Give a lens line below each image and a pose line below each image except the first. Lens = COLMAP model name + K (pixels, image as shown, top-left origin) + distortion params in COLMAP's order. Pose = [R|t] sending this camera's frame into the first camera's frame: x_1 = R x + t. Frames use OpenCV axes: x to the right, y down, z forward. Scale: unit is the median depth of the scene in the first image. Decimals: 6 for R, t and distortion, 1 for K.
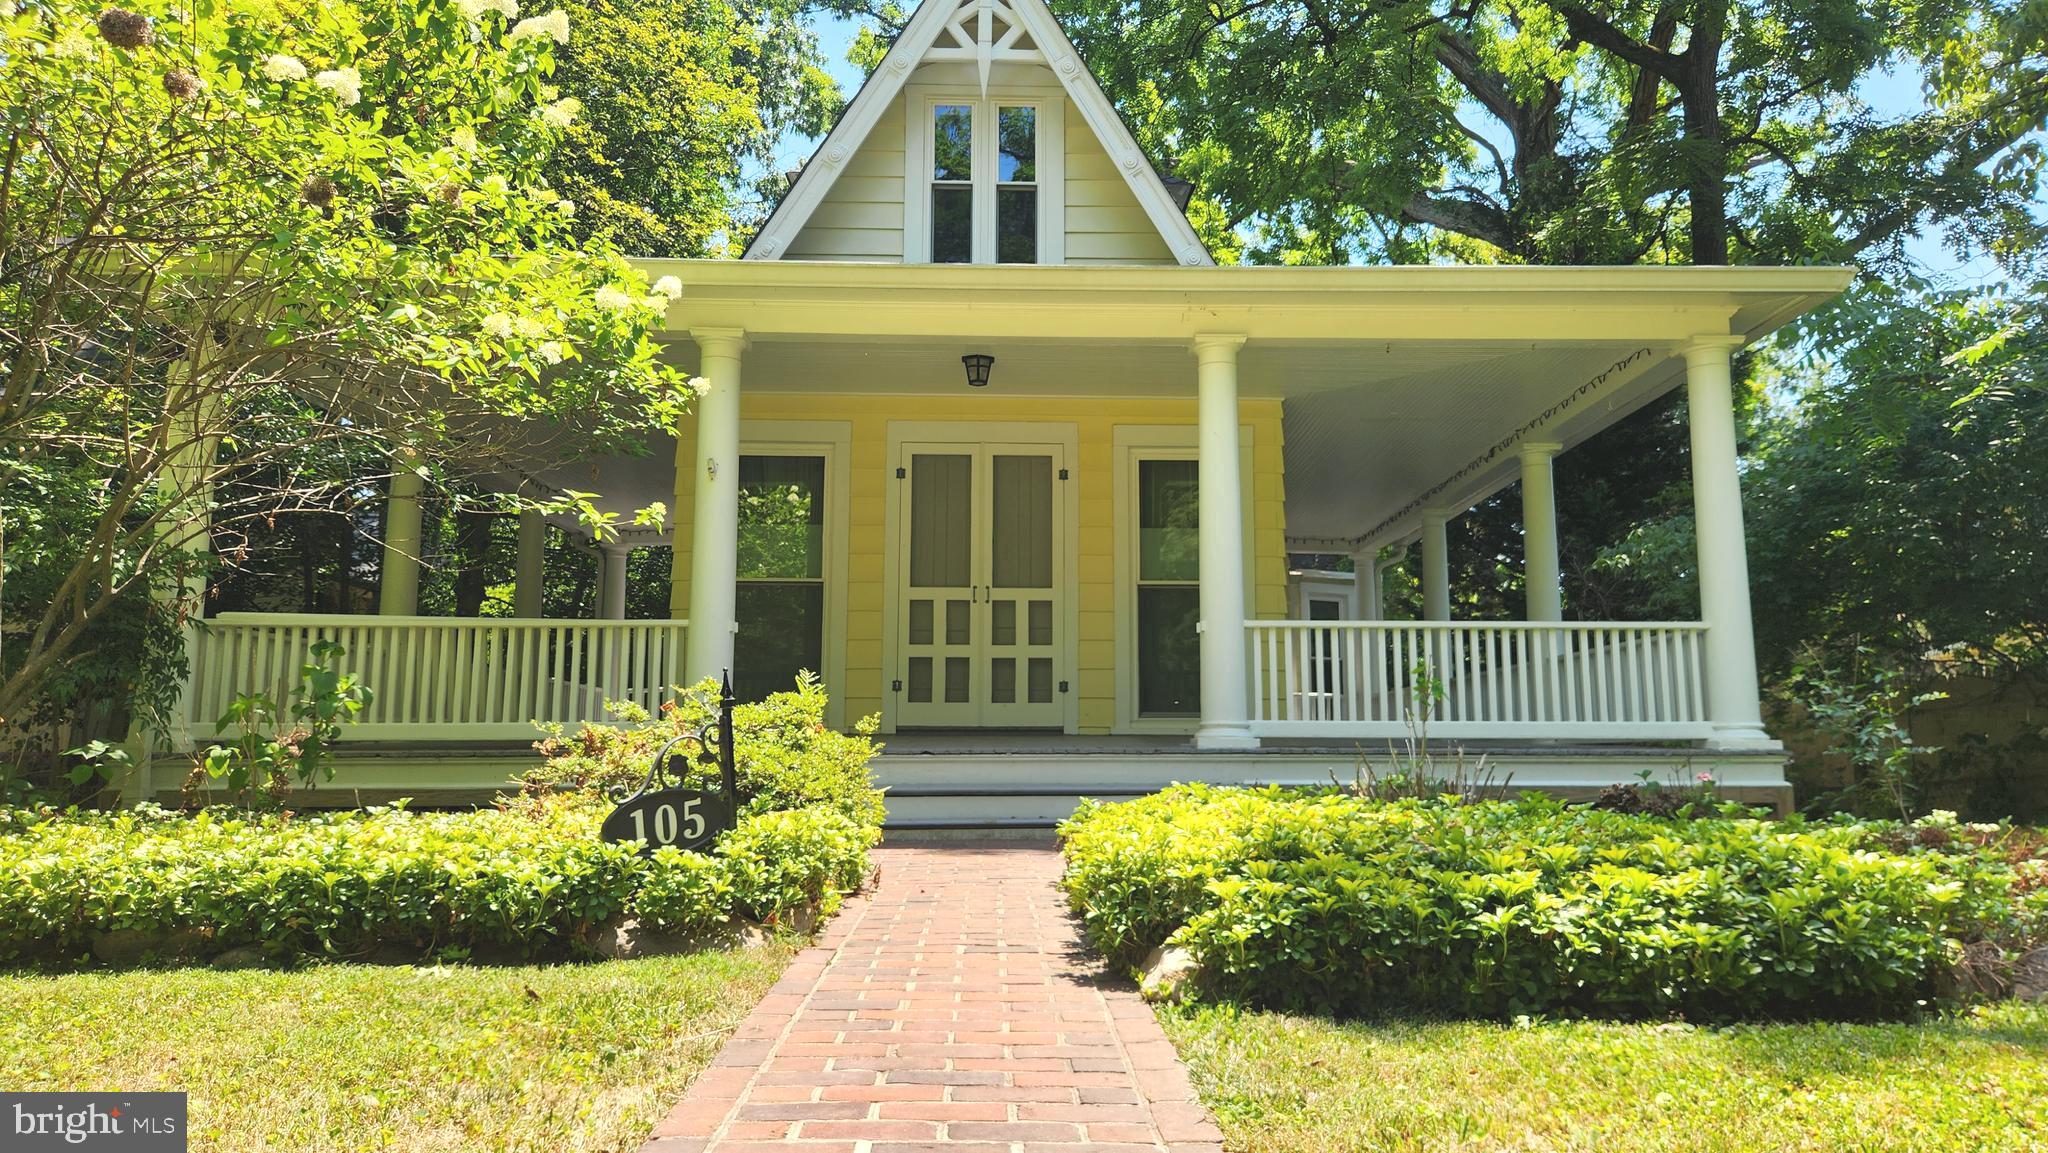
lens RADIAL K [[1372.2, 0, 1045.0], [0, 1372.2, 572.3], [0, 0, 1]] dist [0.084326, -0.101949]
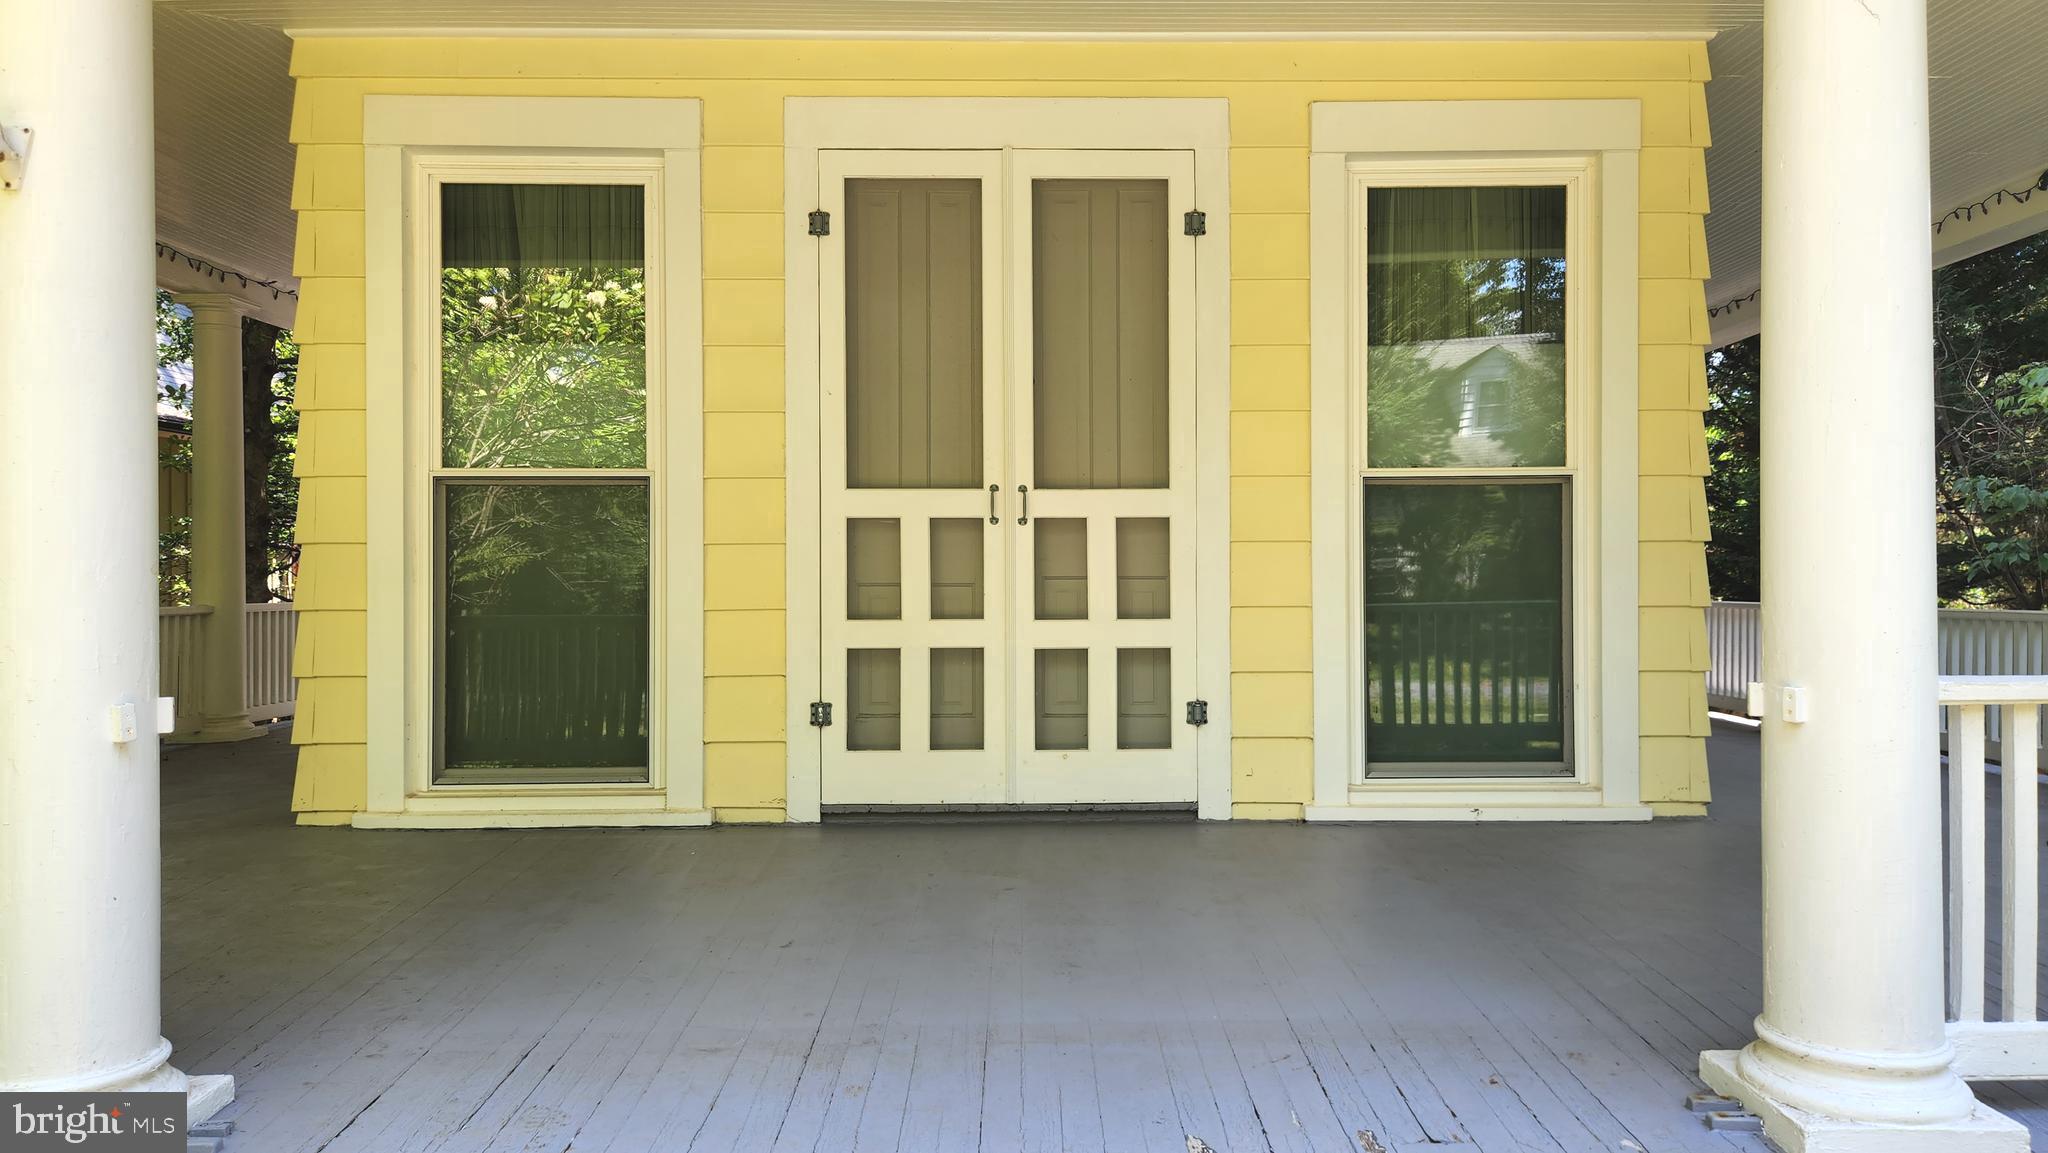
lens RADIAL K [[1372.2, 0, 1045.0], [0, 1372.2, 572.3], [0, 0, 1]] dist [0.084326, -0.101949]
pose [[0.999814, -0.005358, -0.018512, -0.052569], [0.007842, 0.990561, 0.136850, -0.044135], [0.017604, -0.136970, 0.990419, 1.103675]]
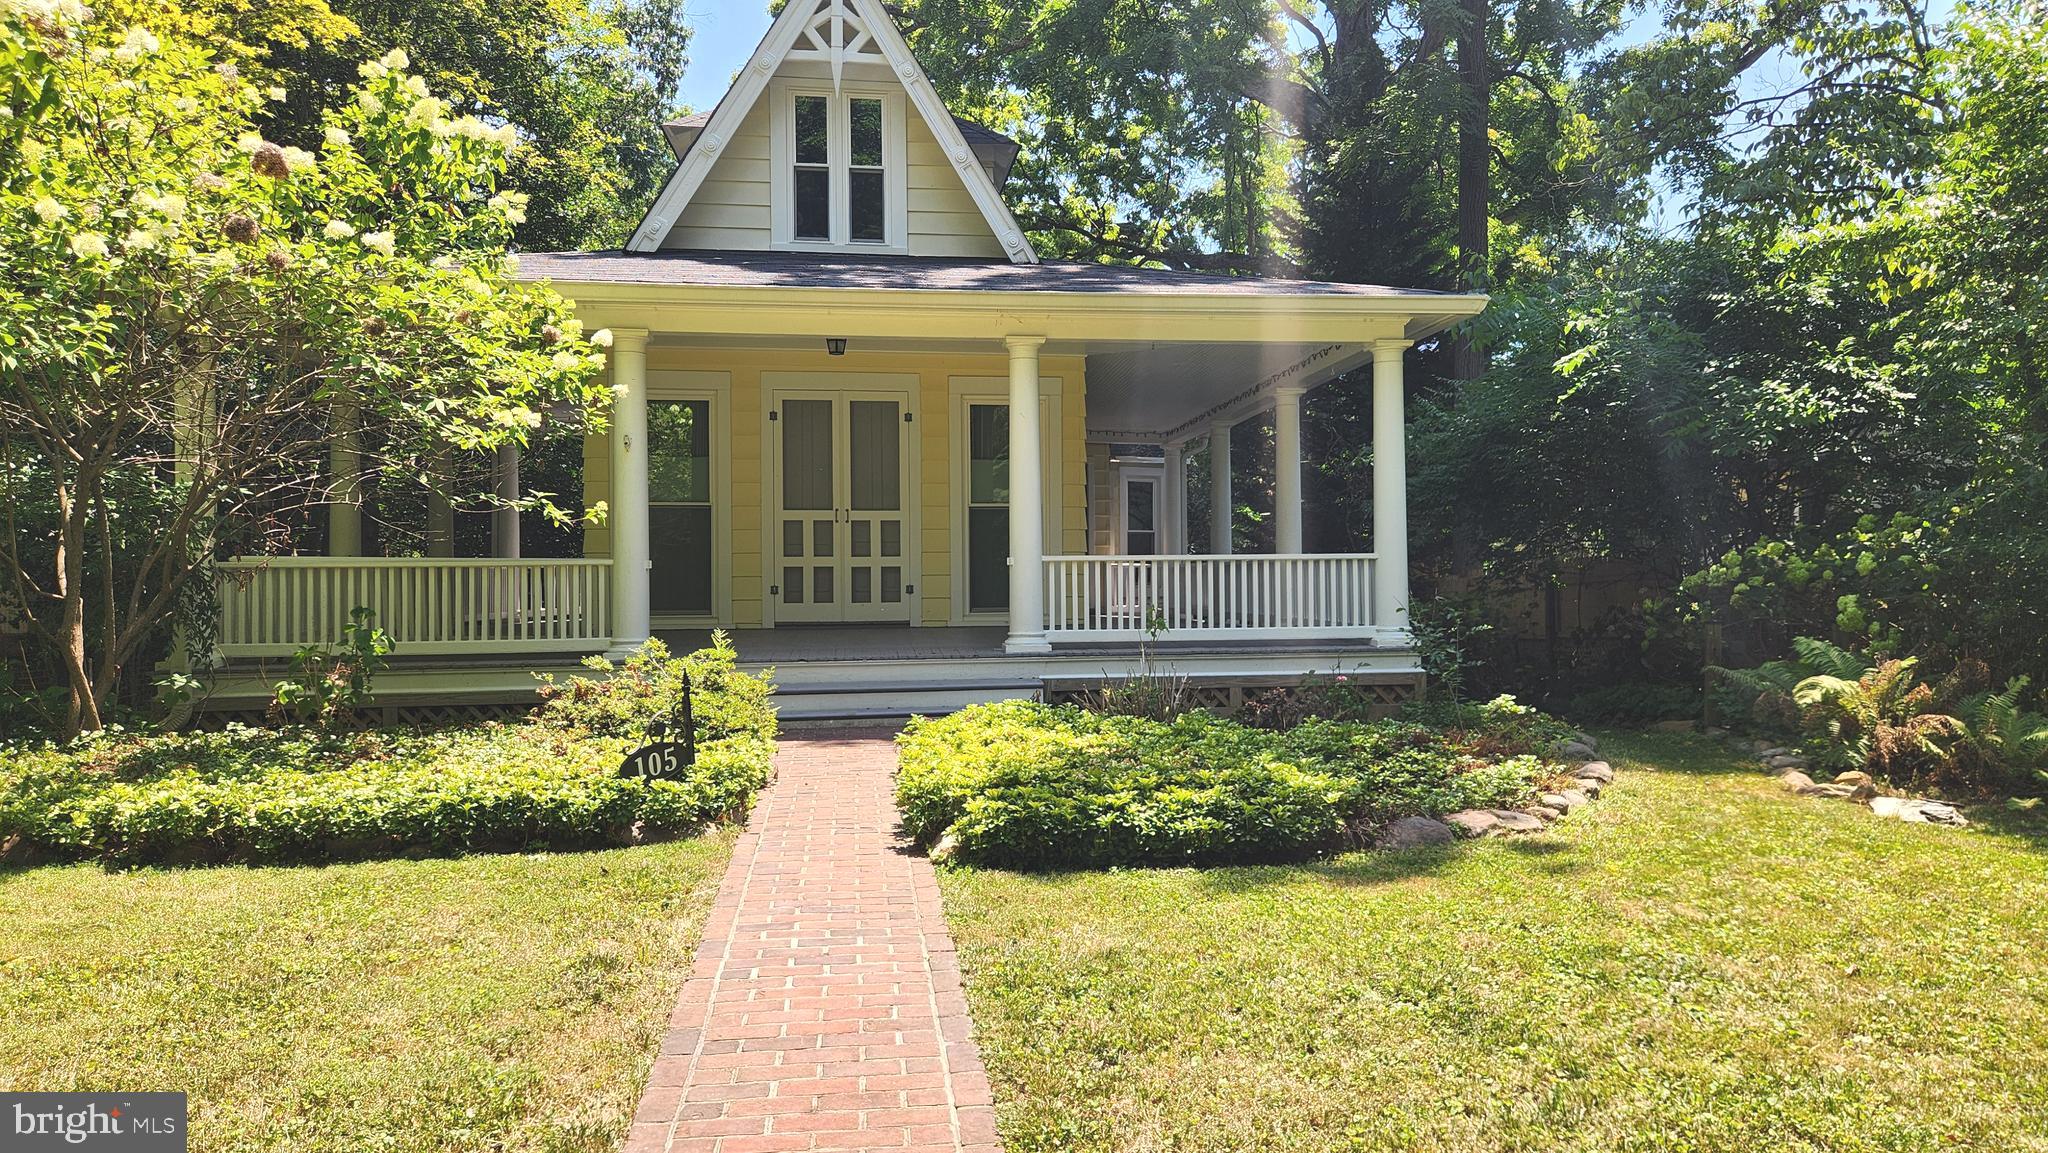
lens RADIAL K [[1372.2, 0, 1045.0], [0, 1372.2, 572.3], [0, 0, 1]] dist [0.084326, -0.101949]
pose [[0.995078, -0.007874, 0.098786, 0.025216], [-0.005611, 0.990761, 0.135500, -0.201340], [-0.098941, -0.135387, 0.985840, -0.486151]]
